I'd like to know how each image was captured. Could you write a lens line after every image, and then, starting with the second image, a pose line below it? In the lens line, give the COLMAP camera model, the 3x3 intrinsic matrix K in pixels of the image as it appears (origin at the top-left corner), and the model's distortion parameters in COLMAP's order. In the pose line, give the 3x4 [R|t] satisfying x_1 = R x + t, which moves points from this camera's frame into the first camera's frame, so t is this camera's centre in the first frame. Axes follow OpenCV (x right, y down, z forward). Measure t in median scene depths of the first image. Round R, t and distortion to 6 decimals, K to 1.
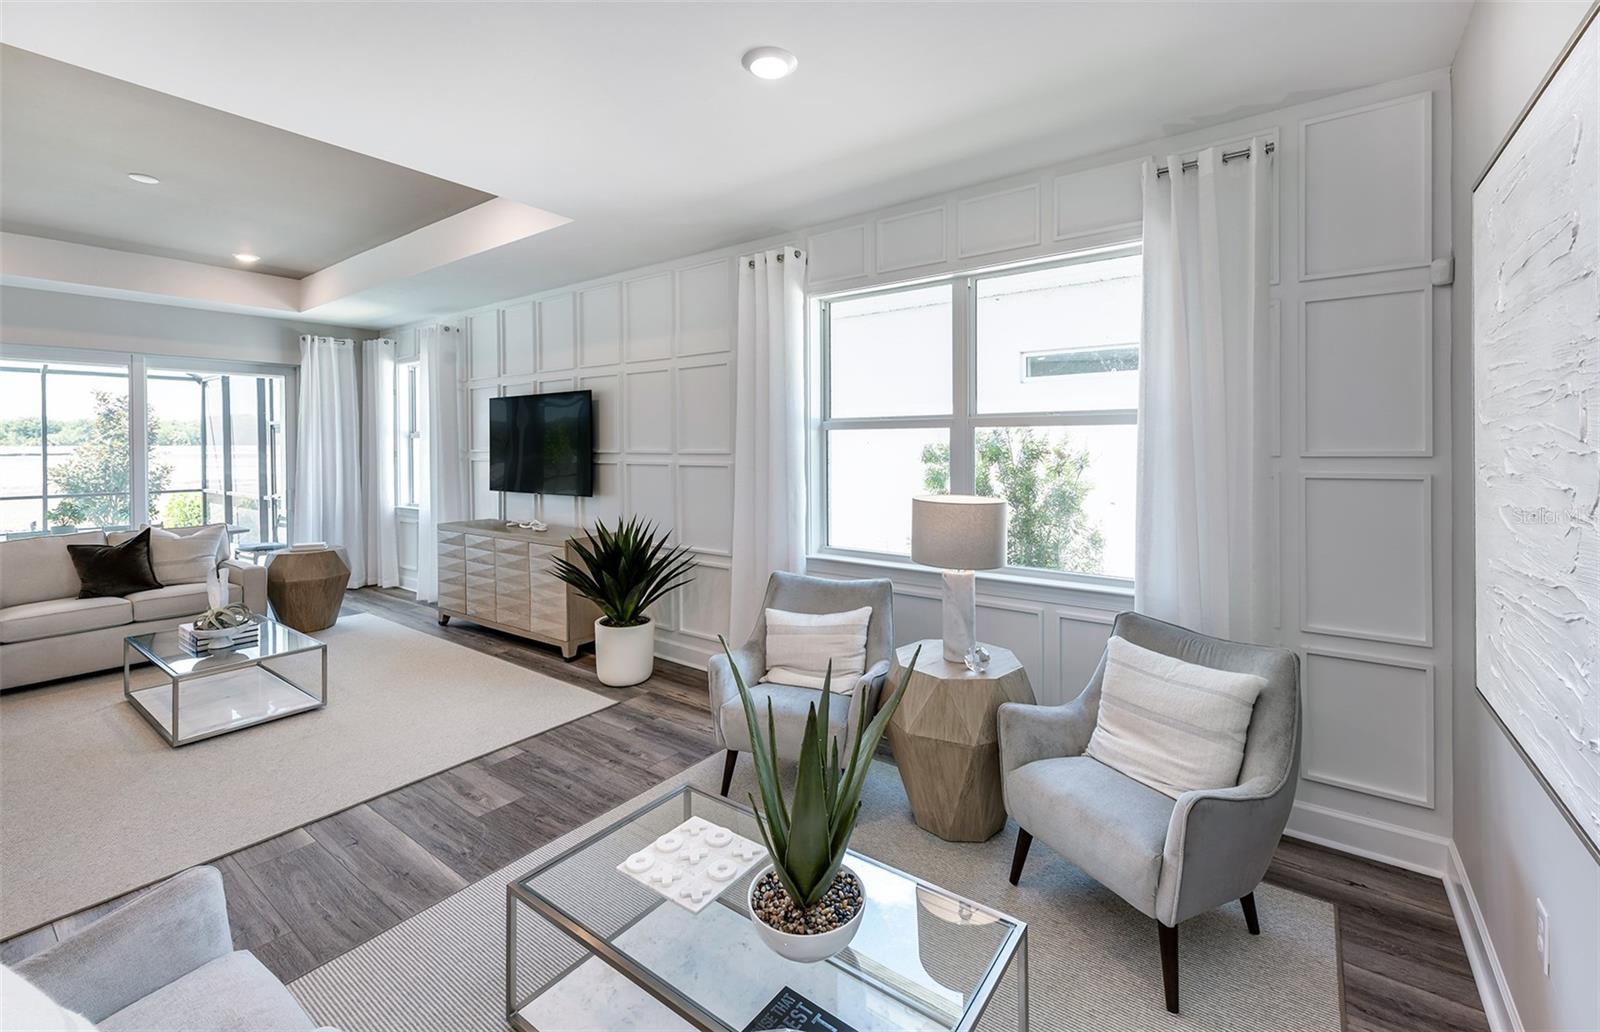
lens RADIAL K [[673.3, 0, 805.1], [0, 673.3, 442.1], [0, 0, 1]] dist [0.009155, -0.000230]
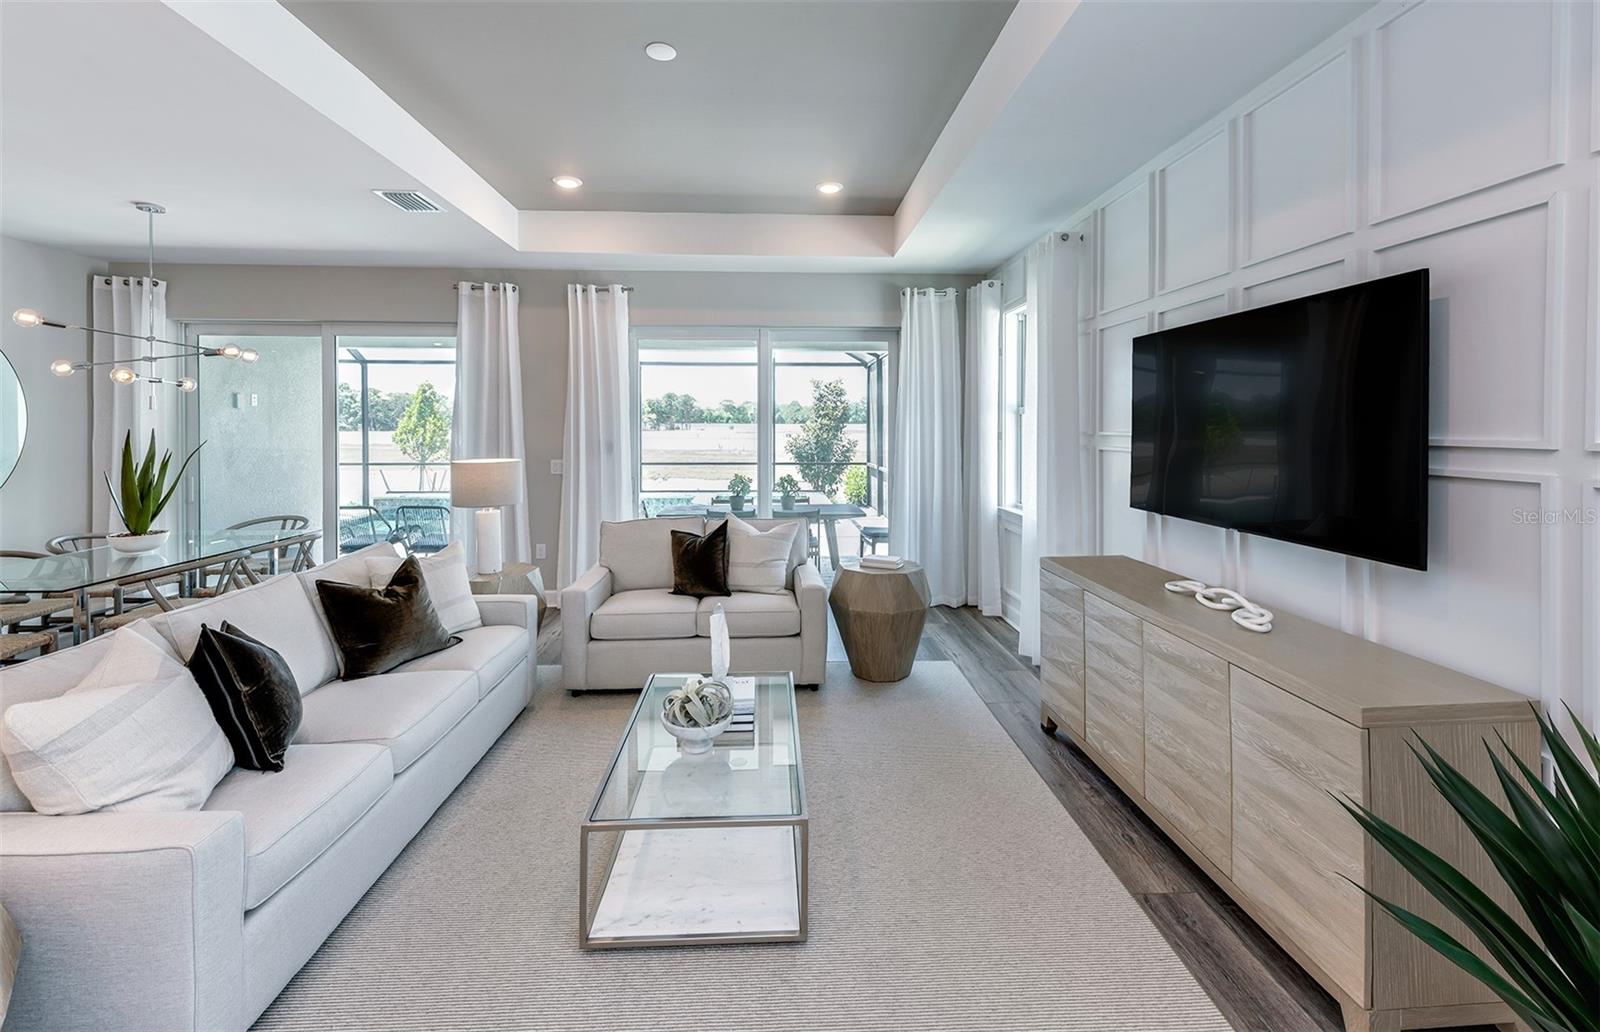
lens RADIAL K [[673.3, 0, 805.1], [0, 673.3, 442.1], [0, 0, 1]] dist [0.009155, -0.000230]
pose [[0.638815, 0.025526, -0.768937, -0.206490], [-0.002224, 0.999507, 0.031332, 0.002362], [0.769357, -0.018305, 0.638557, 0.428488]]
